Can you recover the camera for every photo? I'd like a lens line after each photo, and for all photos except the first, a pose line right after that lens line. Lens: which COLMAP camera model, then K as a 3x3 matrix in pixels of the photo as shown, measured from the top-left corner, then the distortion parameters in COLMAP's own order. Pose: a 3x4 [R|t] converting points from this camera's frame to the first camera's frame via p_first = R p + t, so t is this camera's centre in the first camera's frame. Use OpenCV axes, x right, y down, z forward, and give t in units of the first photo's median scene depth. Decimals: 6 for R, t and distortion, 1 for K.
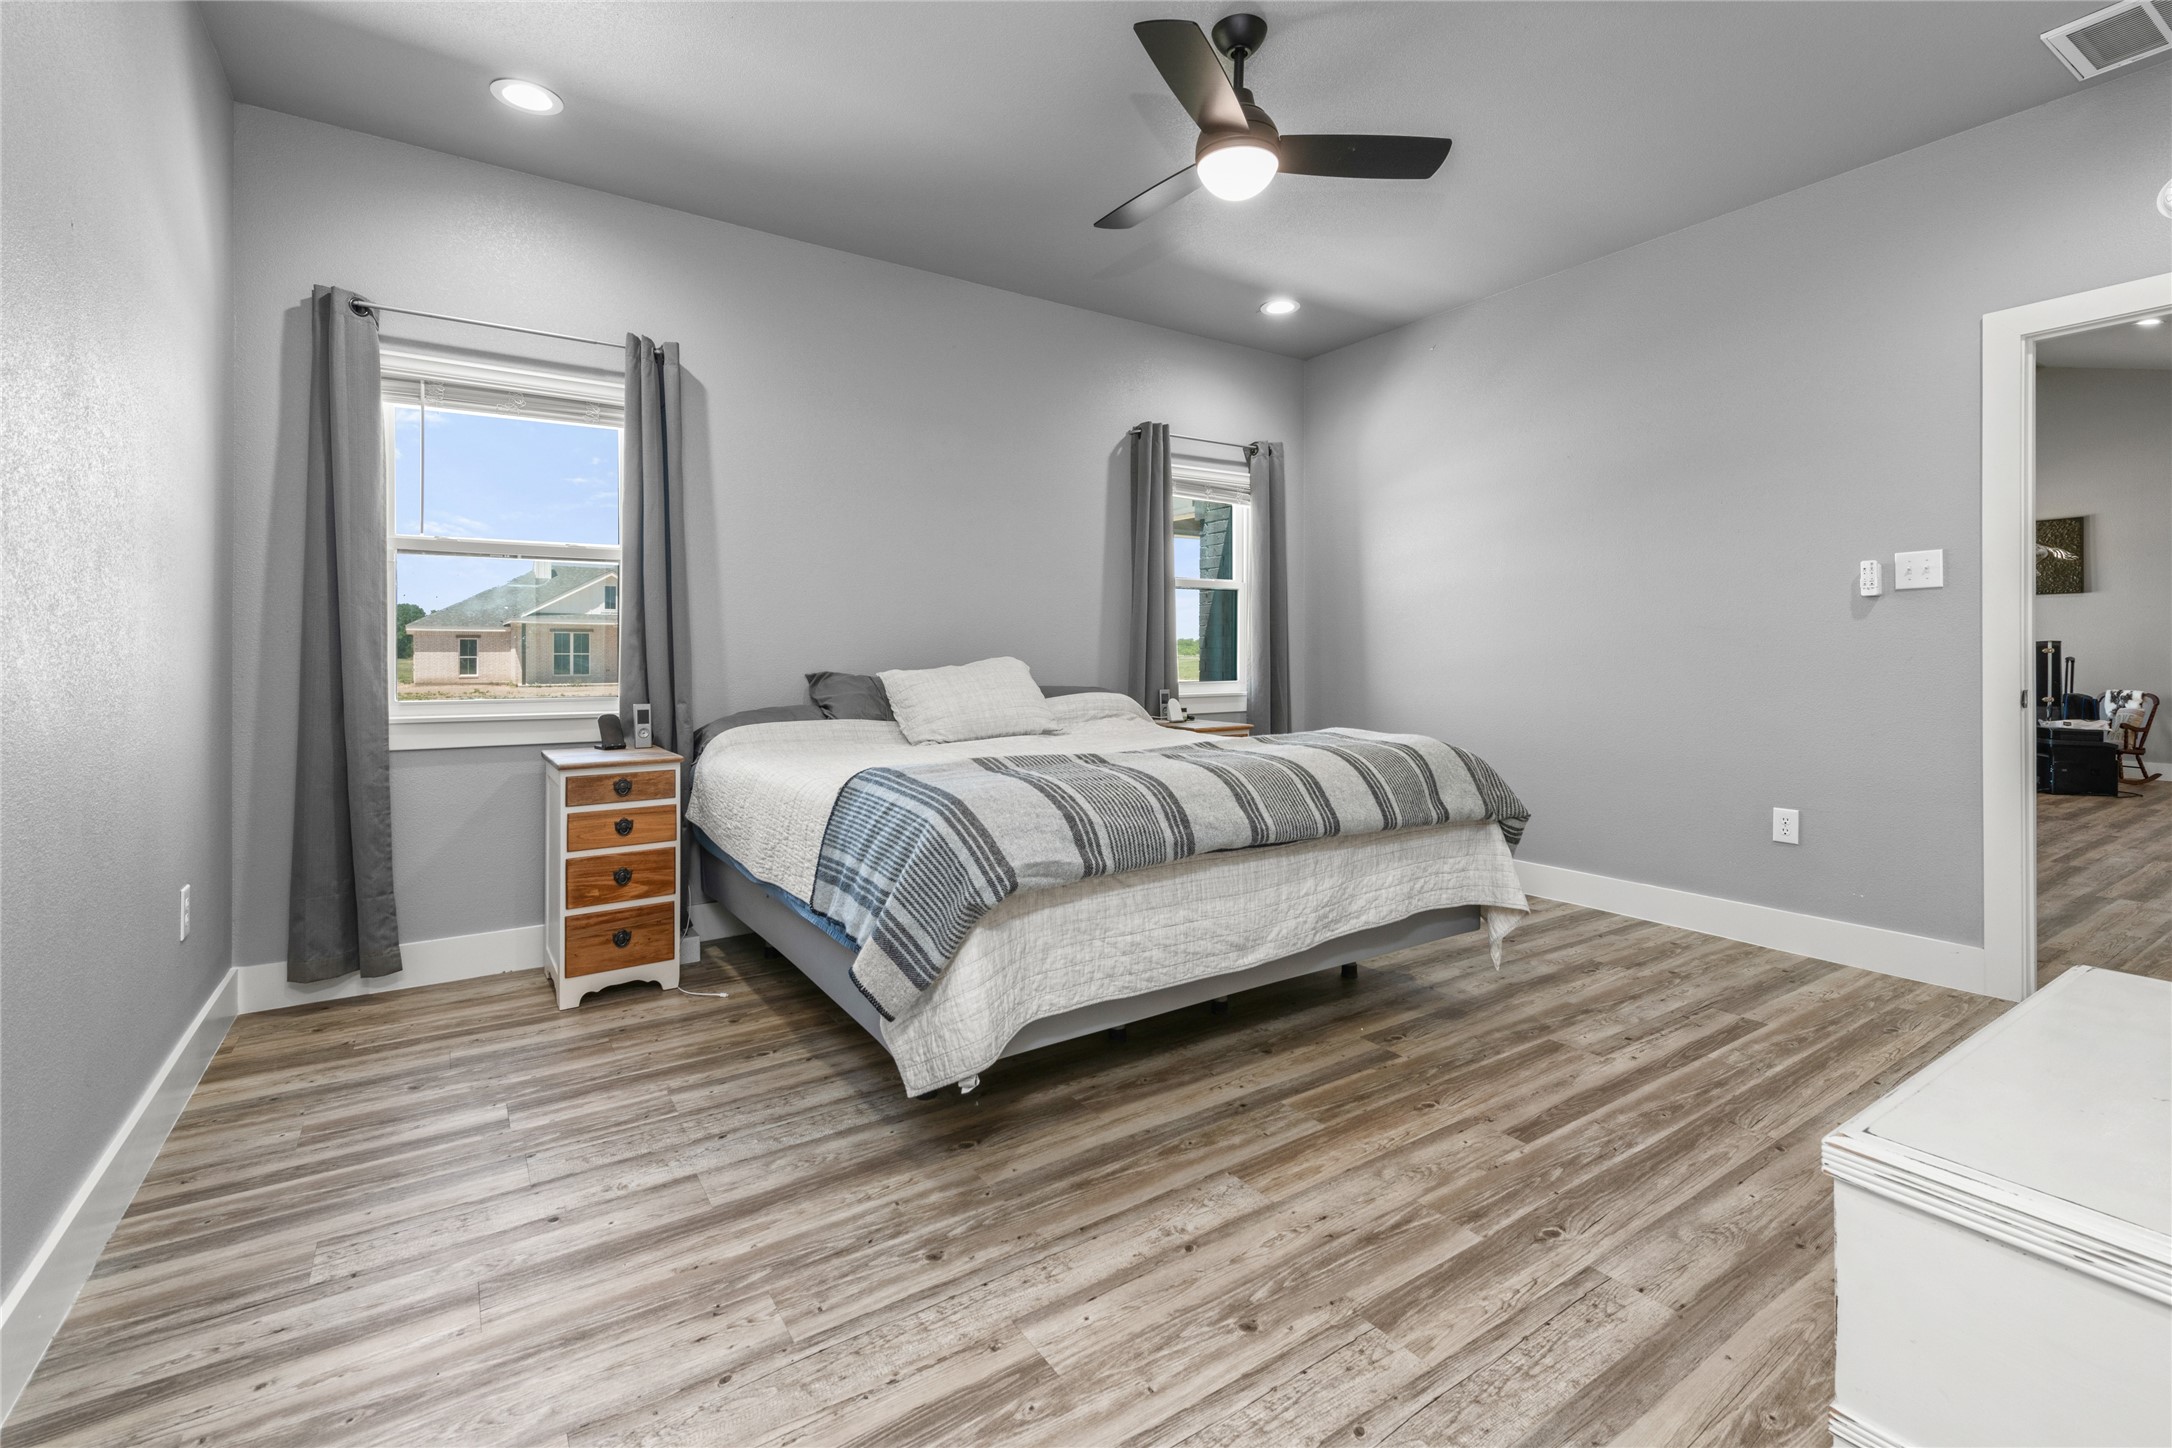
lens RADIAL K [[979.5, 0, 1061.4], [0, 979.5, 652.1], [0, 0, 1]] dist [0.018271, -0.004719]
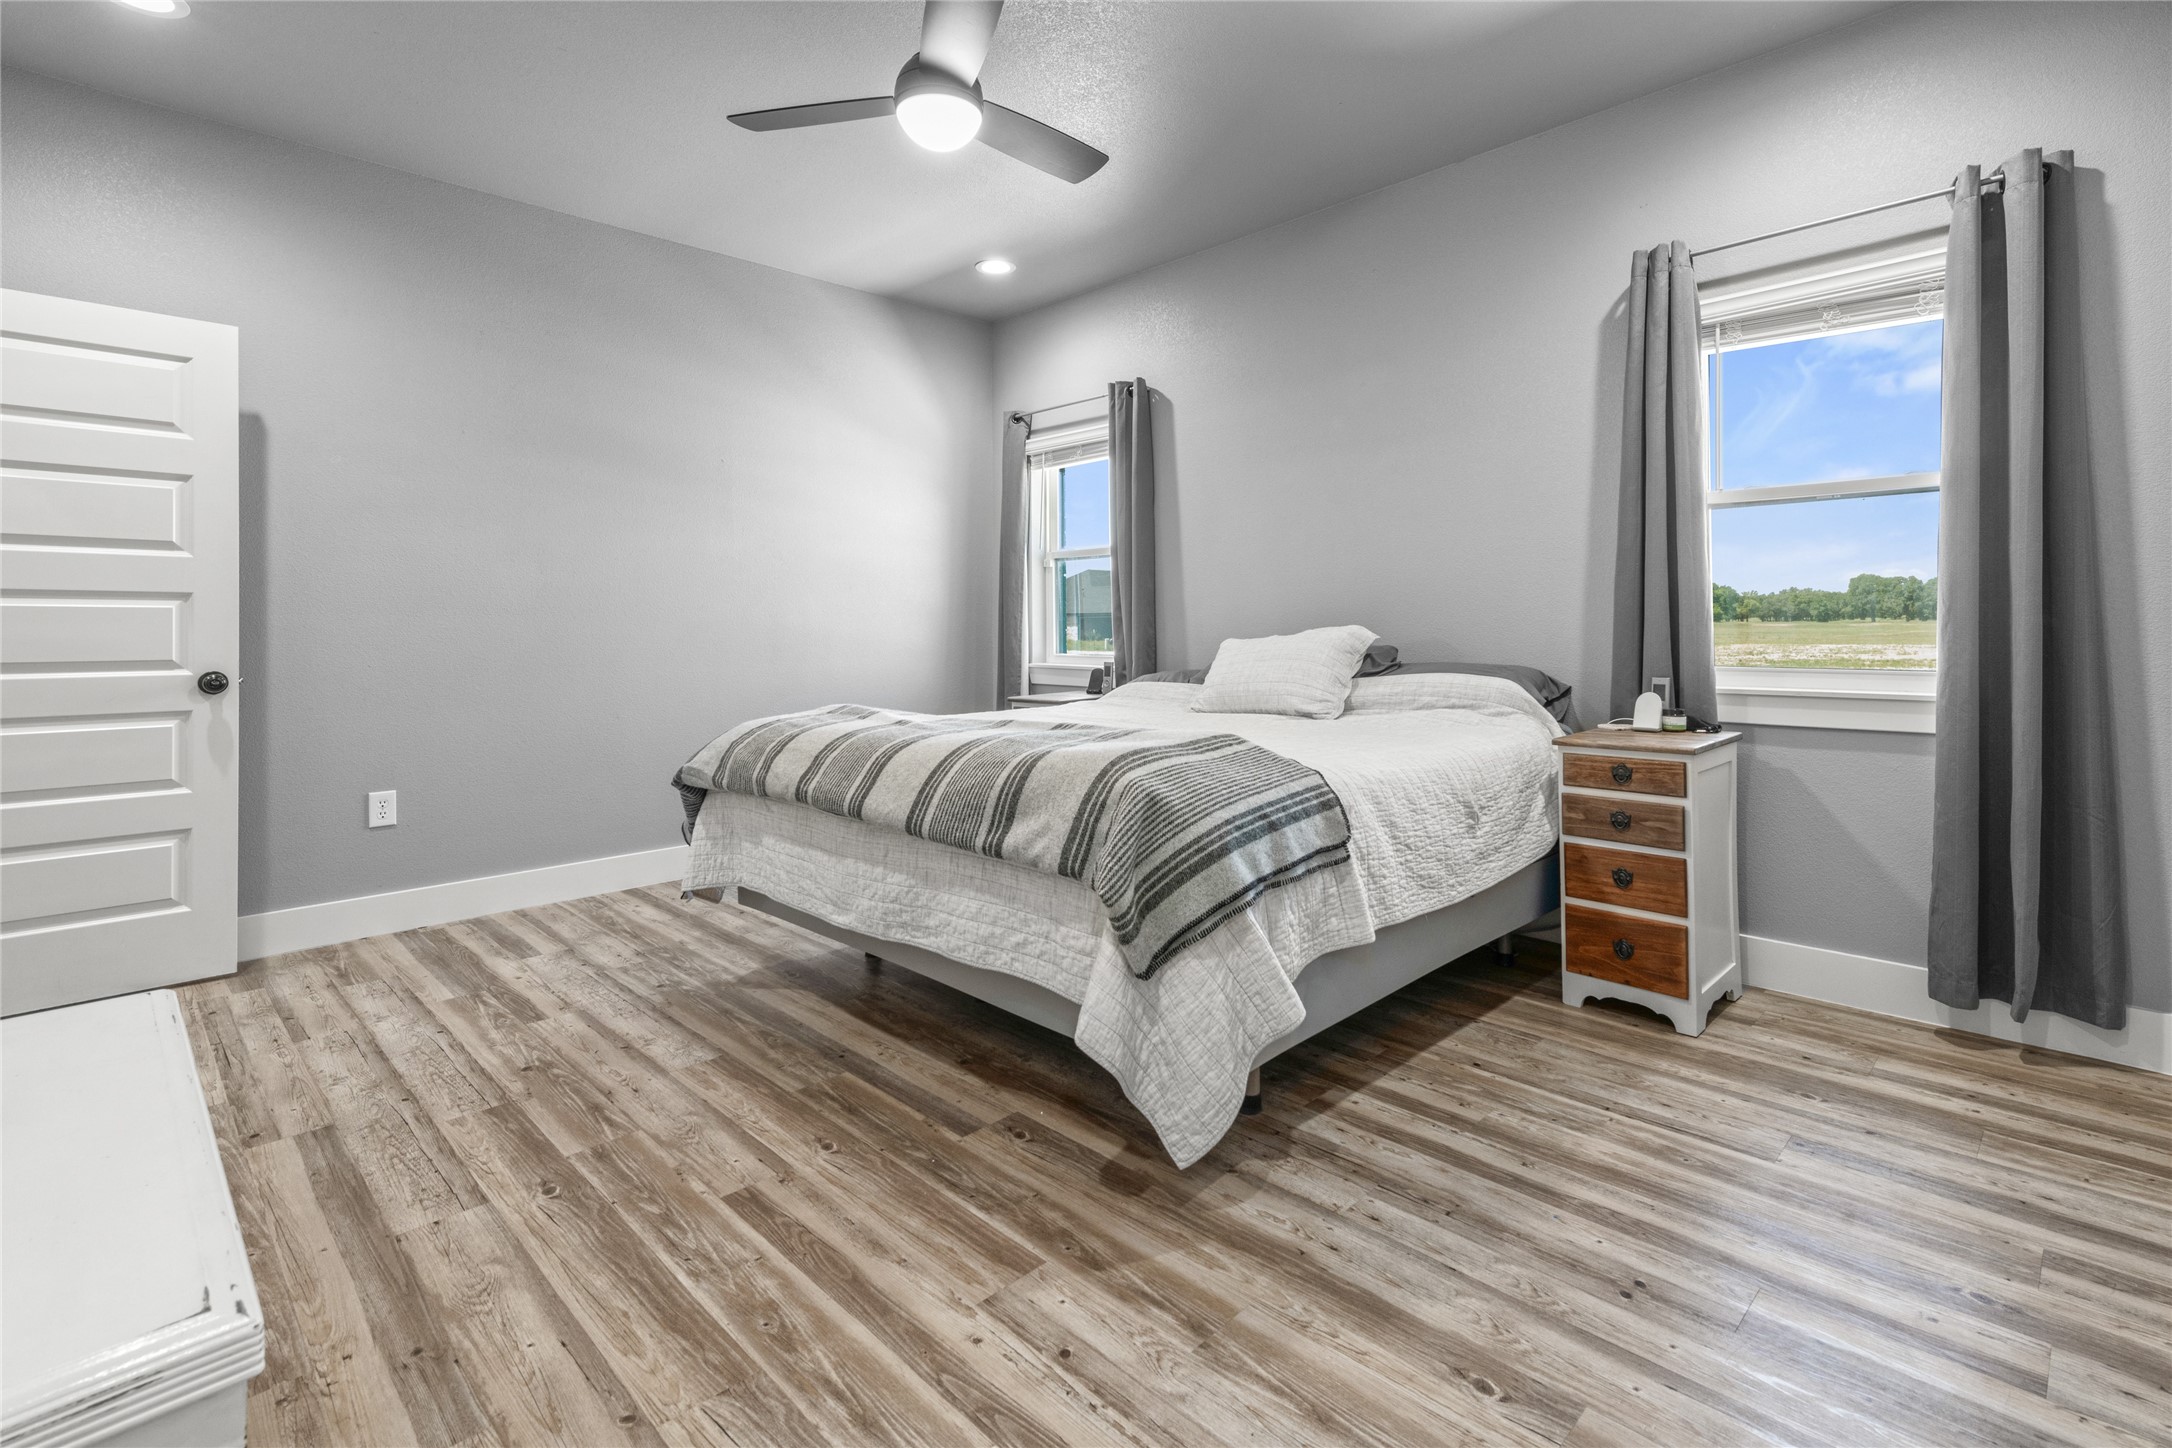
lens RADIAL K [[979.5, 0, 1098.3], [0, 979.5, 623.5], [0, 0, 1]] dist [0.018271, -0.004719]
pose [[0.207032, -0.002664, -0.978331, 1.323793], [0.007679, 0.999970, -0.001098, 0.003964], [0.978304, -0.007285, 0.207046, 1.102256]]
